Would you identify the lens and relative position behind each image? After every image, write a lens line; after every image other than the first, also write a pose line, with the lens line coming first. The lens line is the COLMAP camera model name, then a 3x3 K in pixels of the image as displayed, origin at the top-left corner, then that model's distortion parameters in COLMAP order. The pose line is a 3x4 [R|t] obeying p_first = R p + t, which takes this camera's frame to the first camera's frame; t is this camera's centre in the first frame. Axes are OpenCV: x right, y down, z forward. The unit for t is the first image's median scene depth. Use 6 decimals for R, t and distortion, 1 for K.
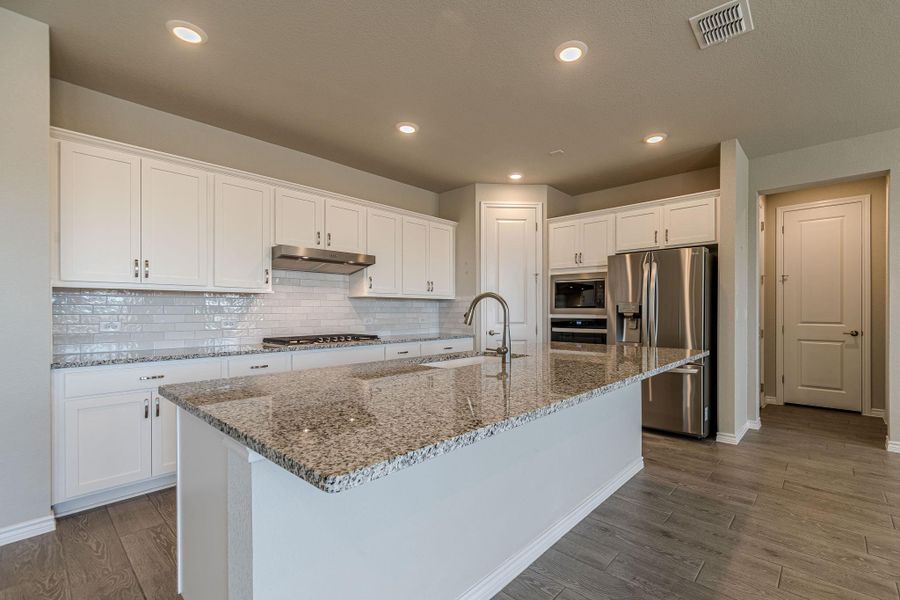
lens RADIAL K [[401.4, 0, 488.5], [0, 401.4, 311.7], [0, 0, 1]] dist [0.007327, -0.003307]
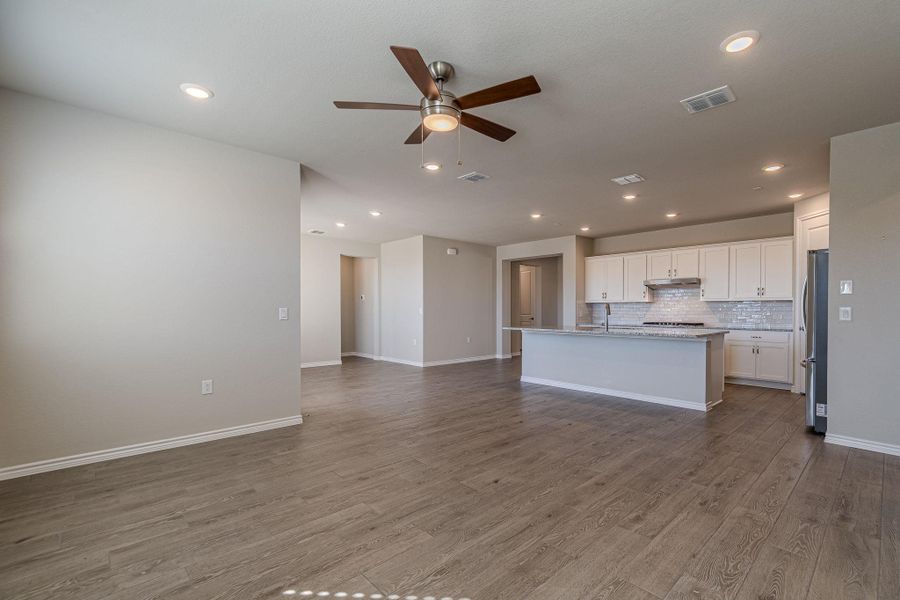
lens RADIAL K [[401.4, 0, 467.4], [0, 401.4, 317.1], [0, 0, 1]] dist [0.007327, -0.003307]
pose [[-0.094287, 0.017983, -0.995383, 1.343891], [-0.004322, 0.999820, 0.018473, 0.002482], [0.995536, 0.006044, -0.094192, 0.152527]]
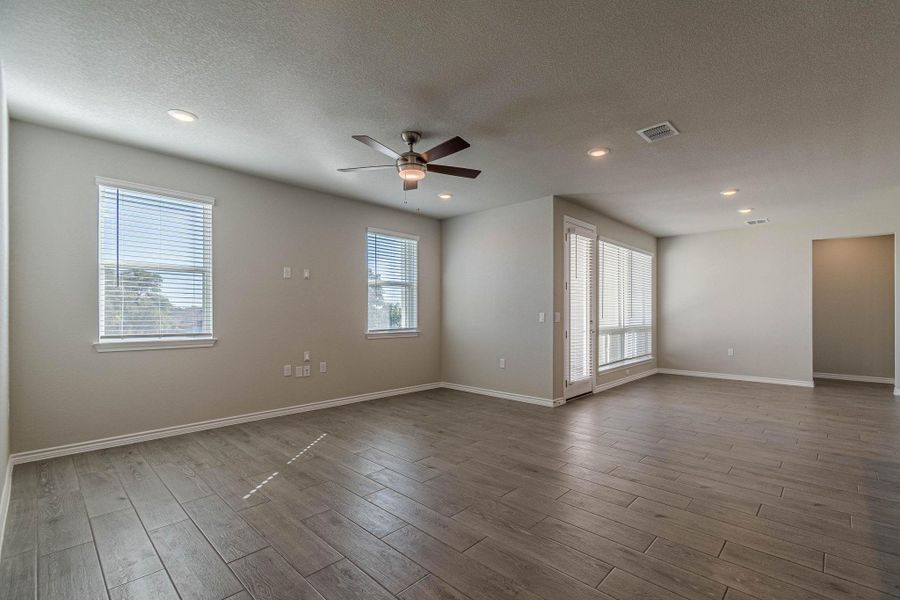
lens RADIAL K [[401.4, 0, 484.8], [0, 401.4, 315.7], [0, 0, 1]] dist [0.007327, -0.003307]
pose [[-0.999919, 0.000625, 0.012713, 0.630528], [0.000704, 0.999981, 0.006187, 0.001246], [-0.012709, 0.006195, -0.999900, 0.824742]]
